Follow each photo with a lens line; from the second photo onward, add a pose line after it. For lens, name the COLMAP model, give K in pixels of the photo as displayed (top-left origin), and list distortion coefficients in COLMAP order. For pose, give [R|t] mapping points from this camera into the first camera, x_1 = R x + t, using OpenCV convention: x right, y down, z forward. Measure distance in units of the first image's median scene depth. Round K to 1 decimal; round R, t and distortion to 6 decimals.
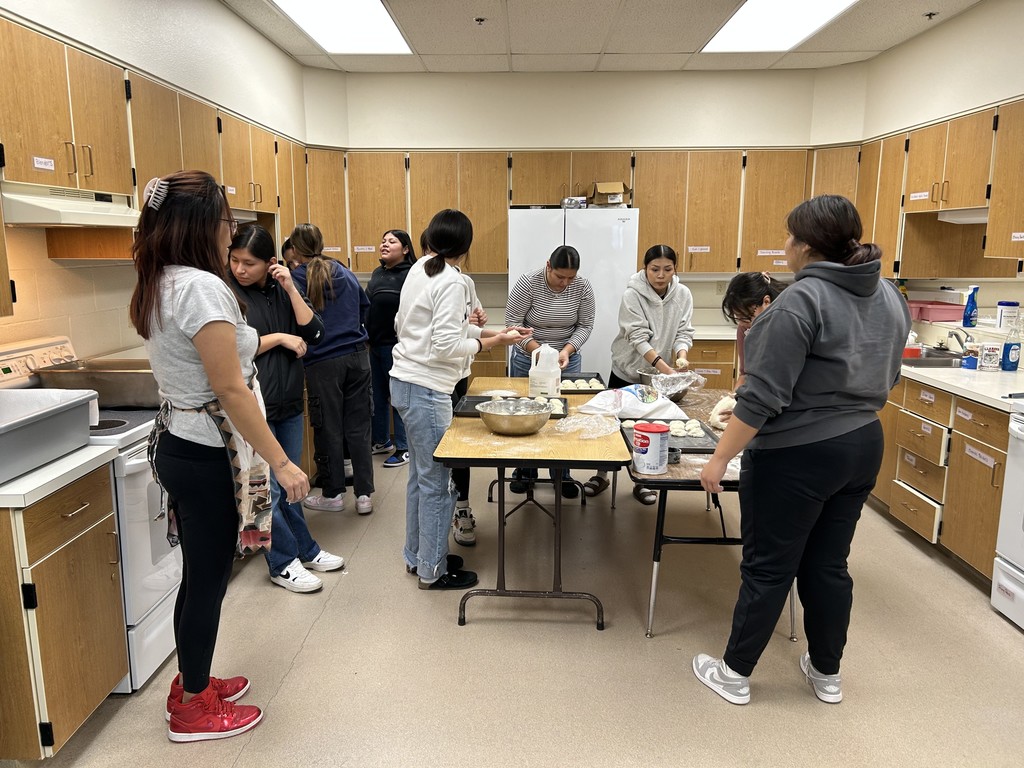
lens RADIAL K [[753.5, 0, 512.0], [0, 753.5, 384.0], [0, 0, 1]] dist [0.052999, -0.056419]
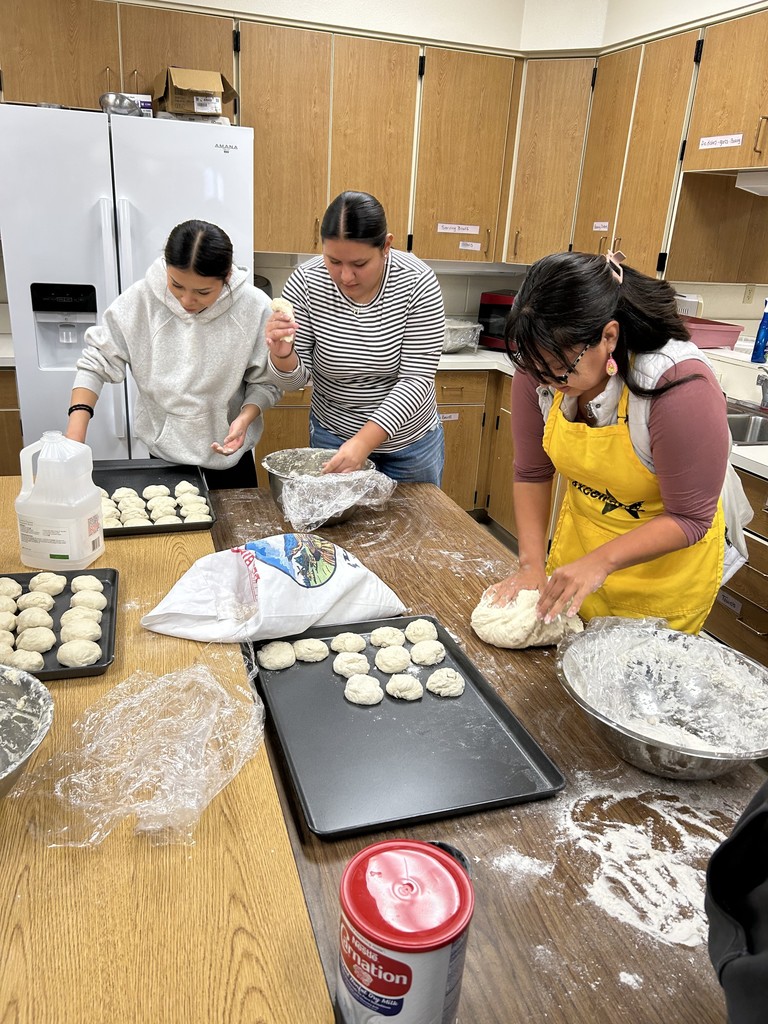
lens RADIAL K [[753.5, 0, 384.0], [0, 753.5, 512.0], [0, 0, 1]] dist [0.052999, -0.056419]
pose [[0.938448, -0.070162, 0.338219, 0.049462], [0.005080, 0.981851, 0.189585, -0.061453], [-0.345382, -0.176197, 0.921773, 0.397879]]
